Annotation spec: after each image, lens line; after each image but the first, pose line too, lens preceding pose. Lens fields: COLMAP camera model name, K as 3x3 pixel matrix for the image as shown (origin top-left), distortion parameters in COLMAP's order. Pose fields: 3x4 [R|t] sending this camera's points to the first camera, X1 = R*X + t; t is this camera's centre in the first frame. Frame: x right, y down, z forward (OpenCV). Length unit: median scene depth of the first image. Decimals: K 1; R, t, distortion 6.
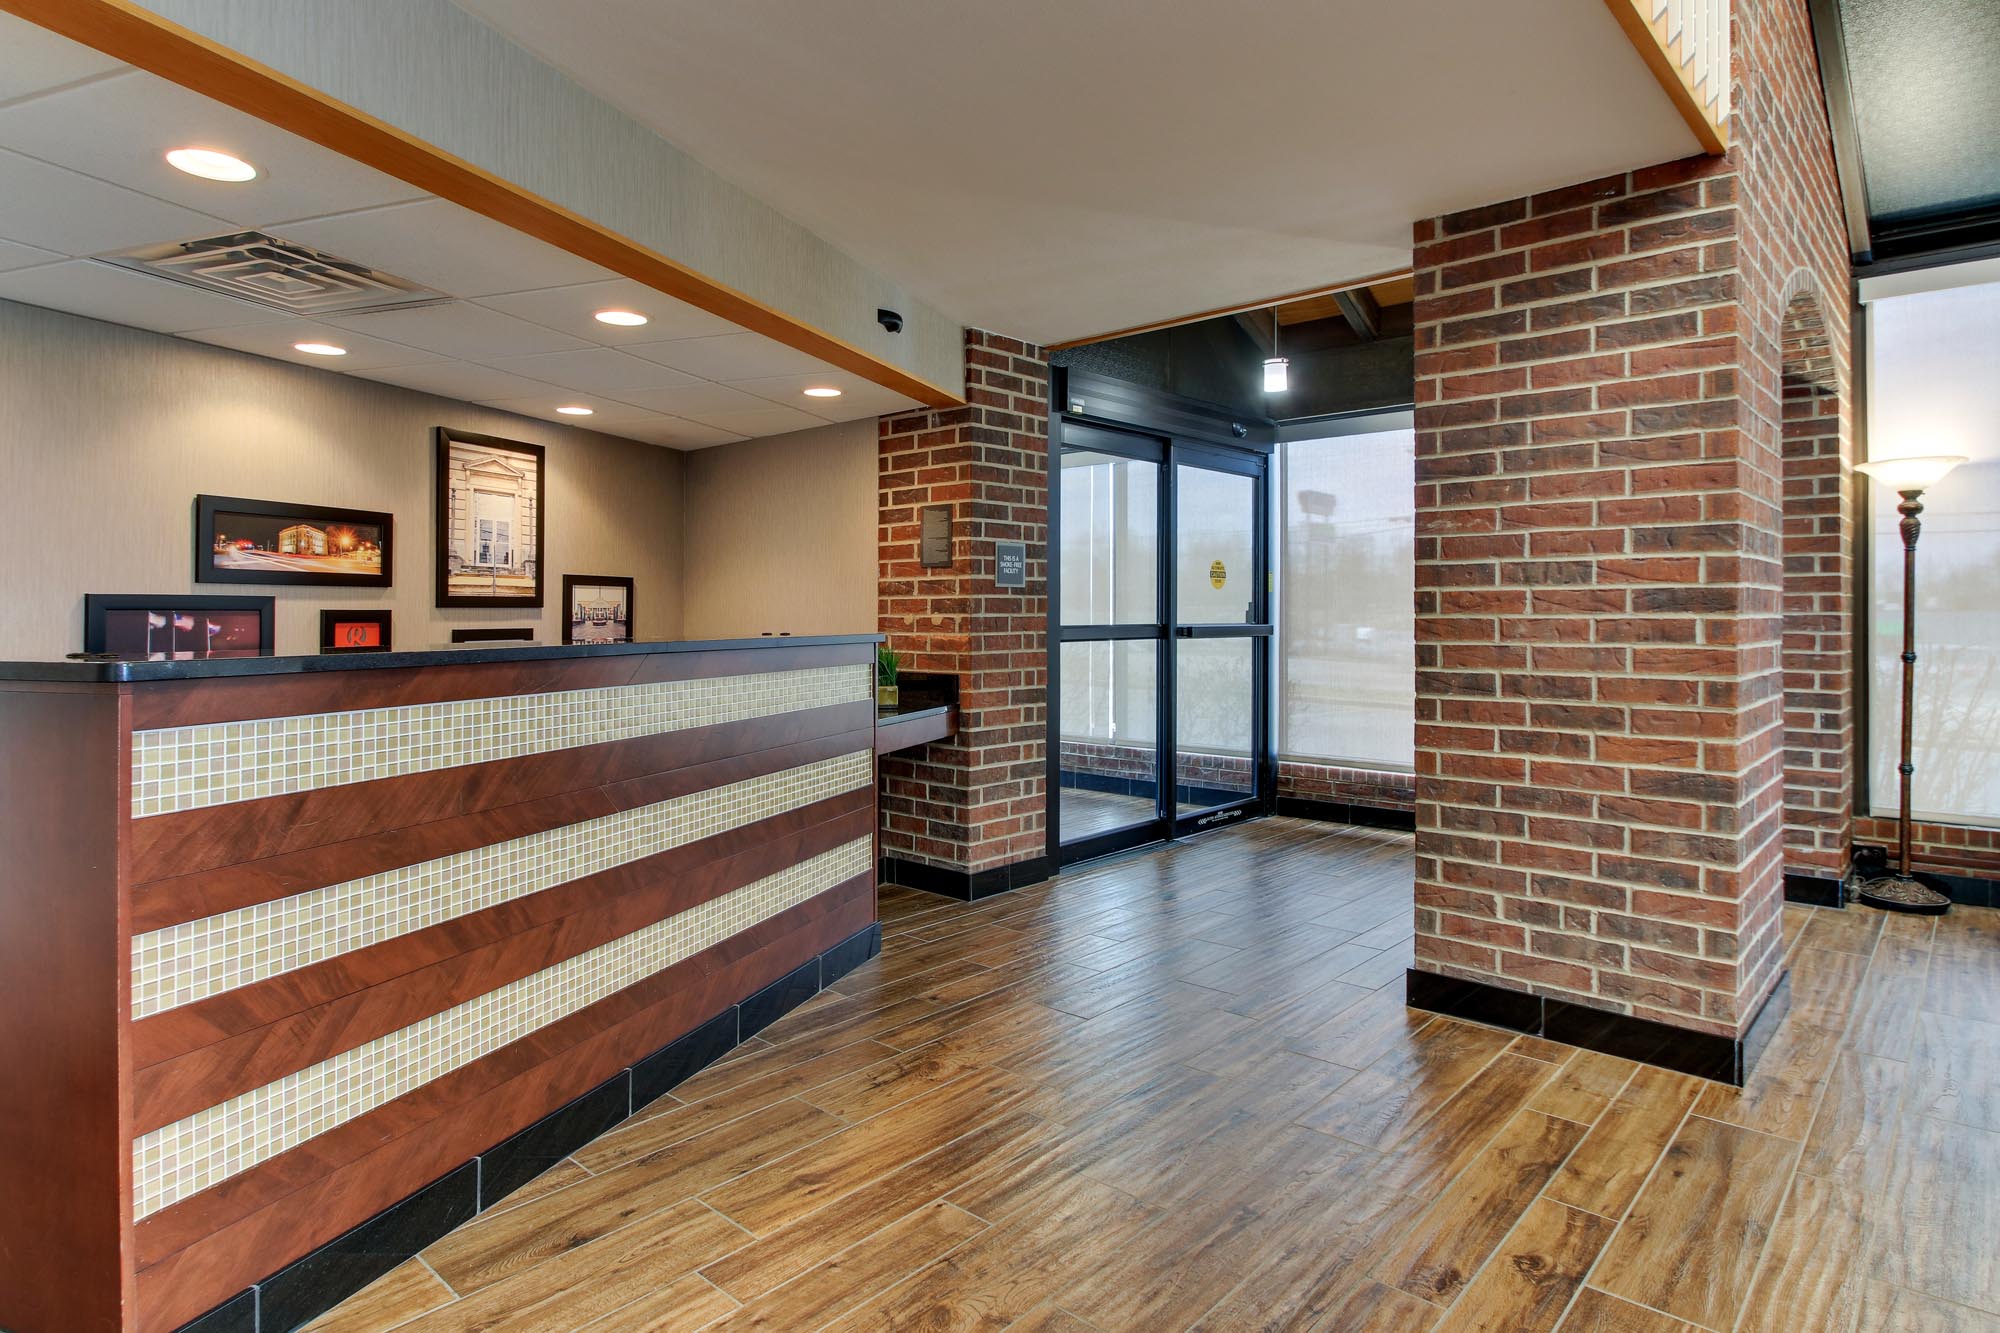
lens RADIAL K [[1105.9, 0, 1000.7], [0, 1105.9, 606.1], [0, 0, 1]] dist [-0.012468, 0.001252]
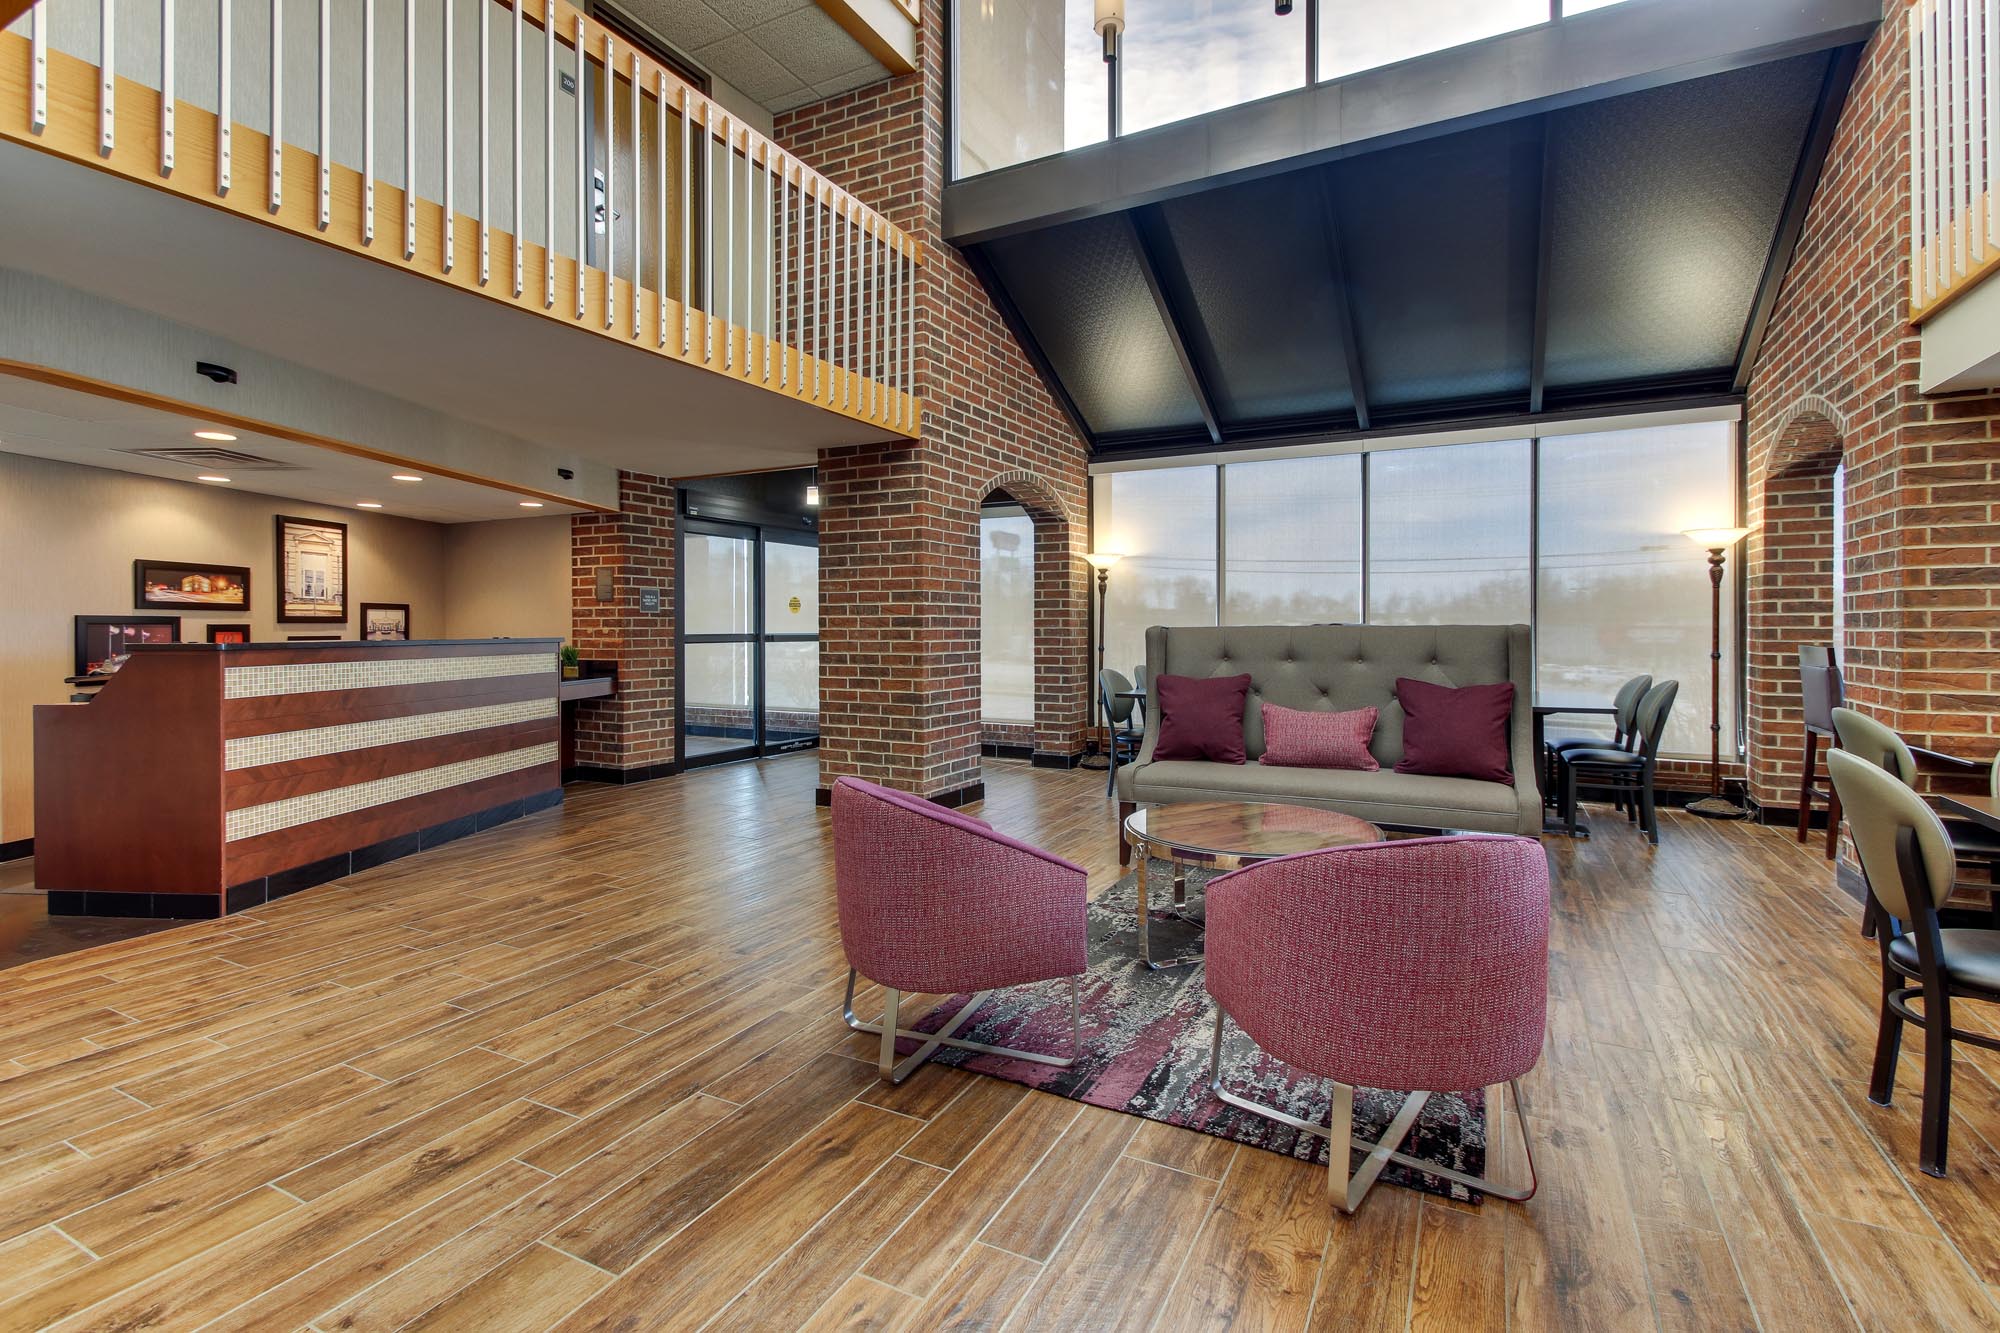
lens RADIAL K [[925.4, 0, 991.9], [0, 925.4, 643.8], [0, 0, 1]] dist [0.035997, -0.020519]
pose [[0.969518, -0.002710, 0.245004, 0.189403], [-0.003000, 0.999733, 0.022930, -0.003127], [-0.245000, -0.022966, 0.969251, -0.649004]]
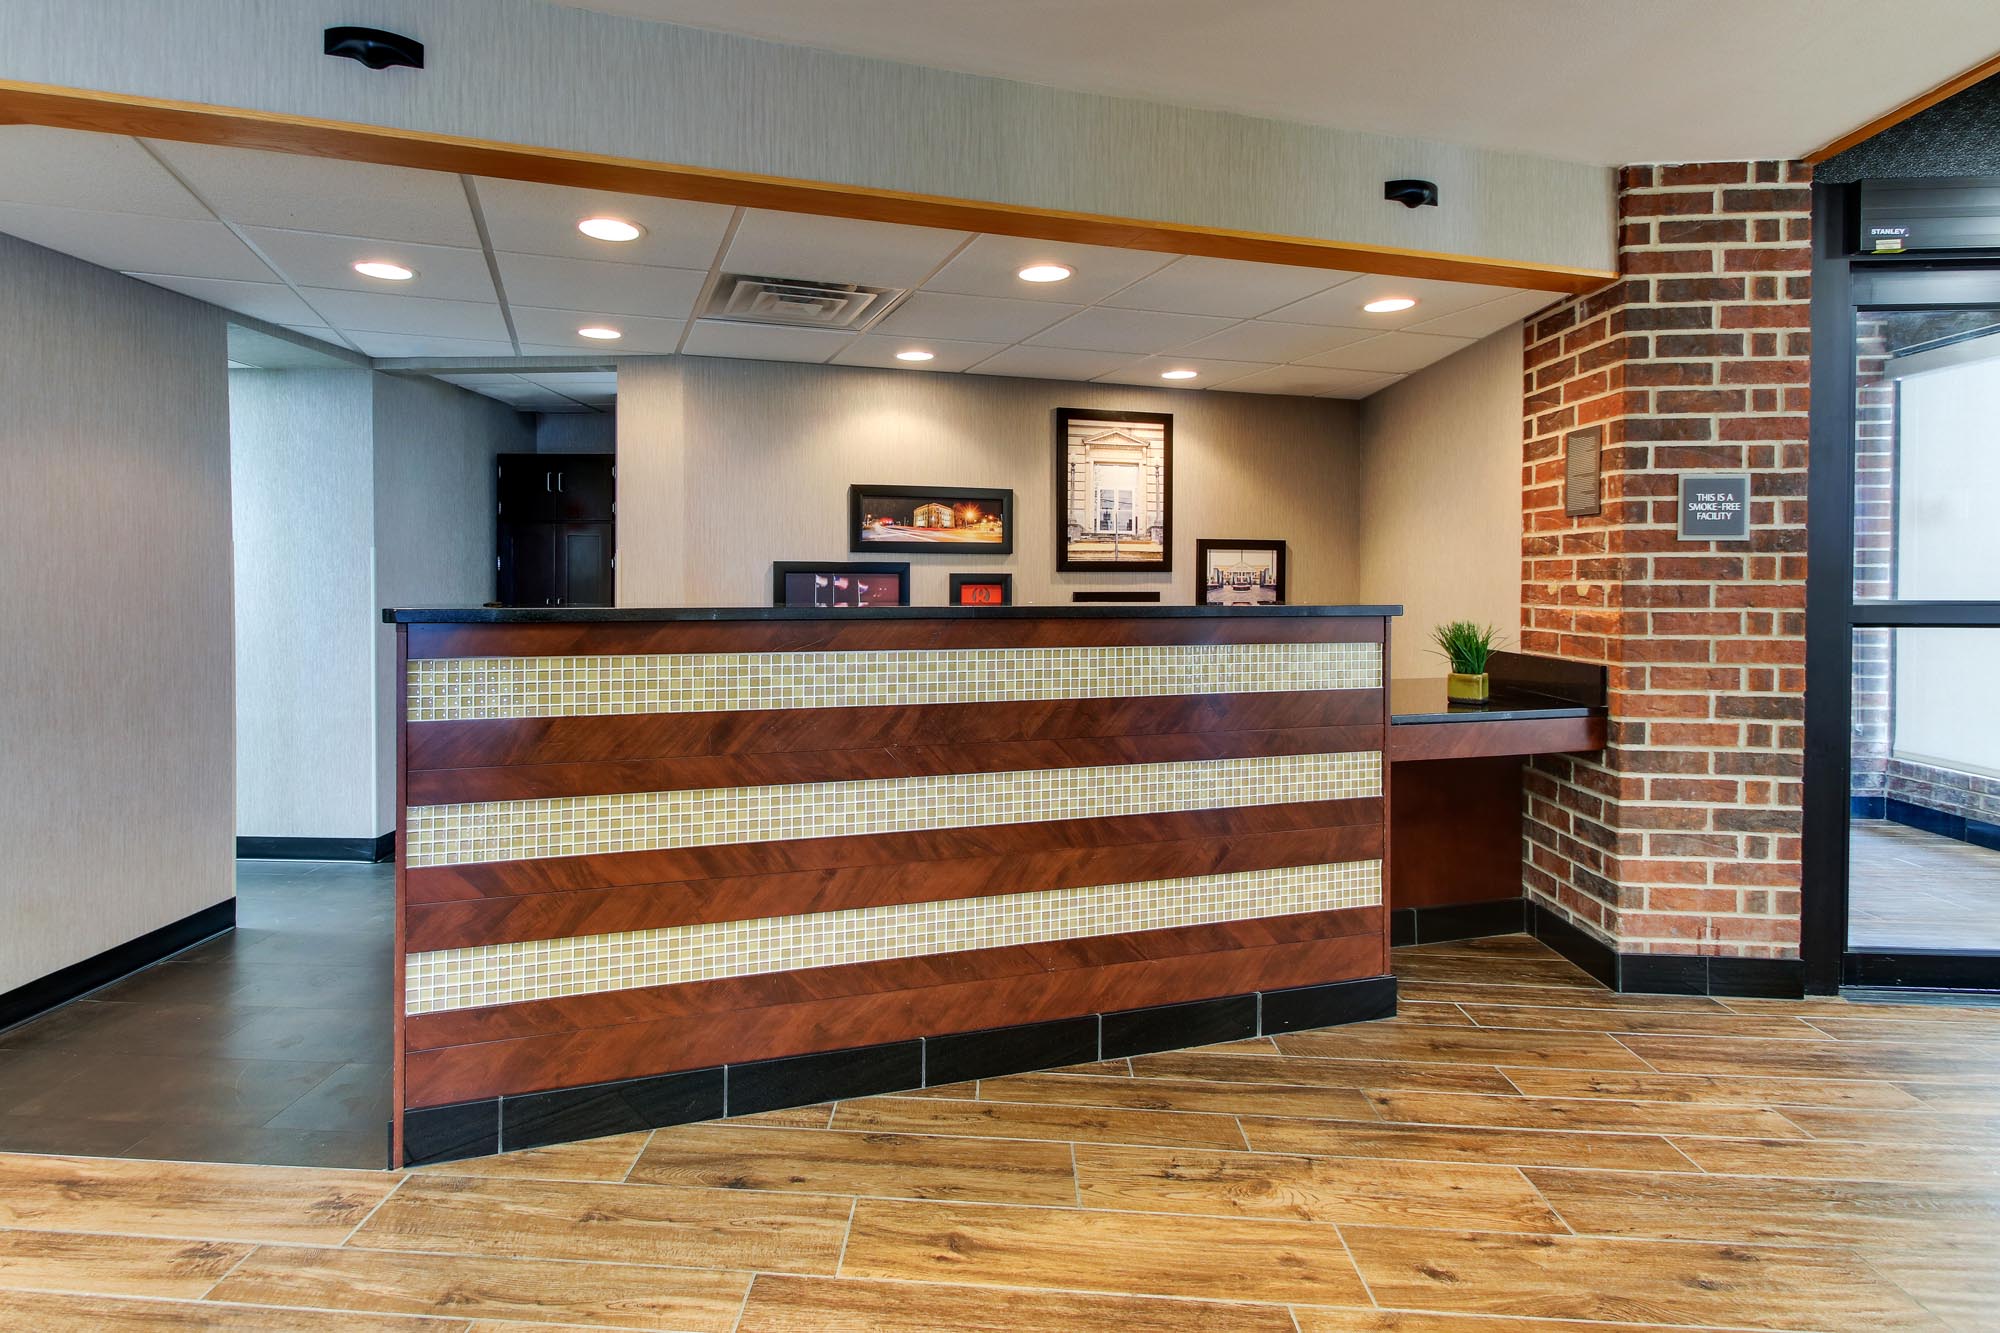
lens RADIAL K [[1028.8, 0, 909.7], [0, 1028.8, 585.8], [0, 0, 1]] dist [0.024830, -0.015471]
pose [[0.606526, 0.010637, -0.794993, 0.224269], [0.000400, 0.999906, 0.013685, 0.001428], [0.795064, -0.008618, 0.606465, 0.253326]]
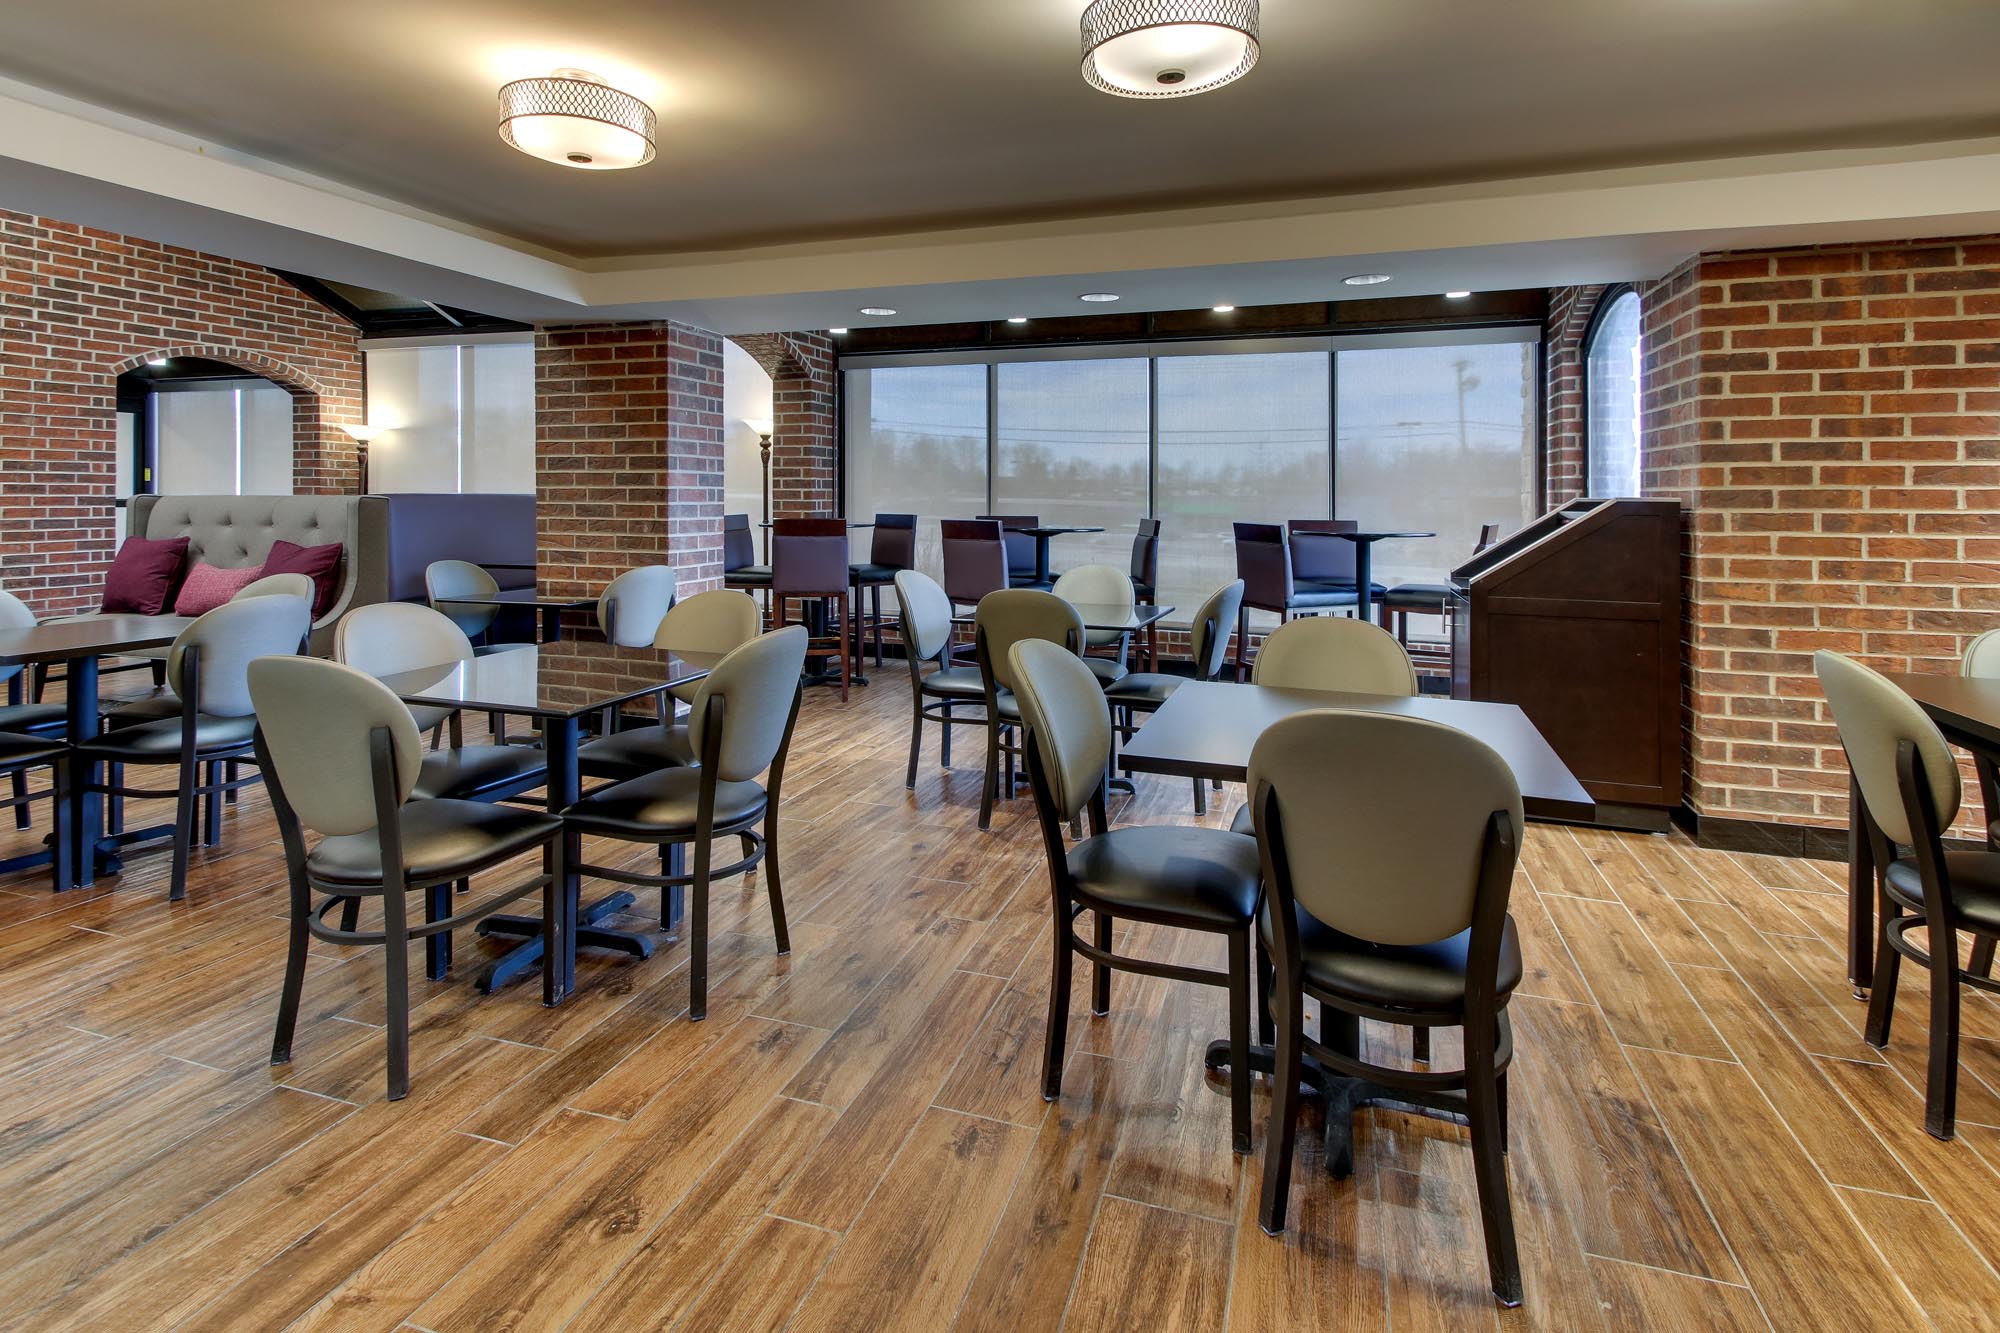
lens RADIAL K [[980.5, 0, 1000.9], [0, 980.5, 507.7], [0, 0, 1]] dist [0.018629, -0.012690]
pose [[0.914247, 0.004448, 0.405132, 1.180524], [-0.012163, 0.999790, 0.016471, -0.017974], [-0.404974, -0.019987, 0.914110, -1.306146]]
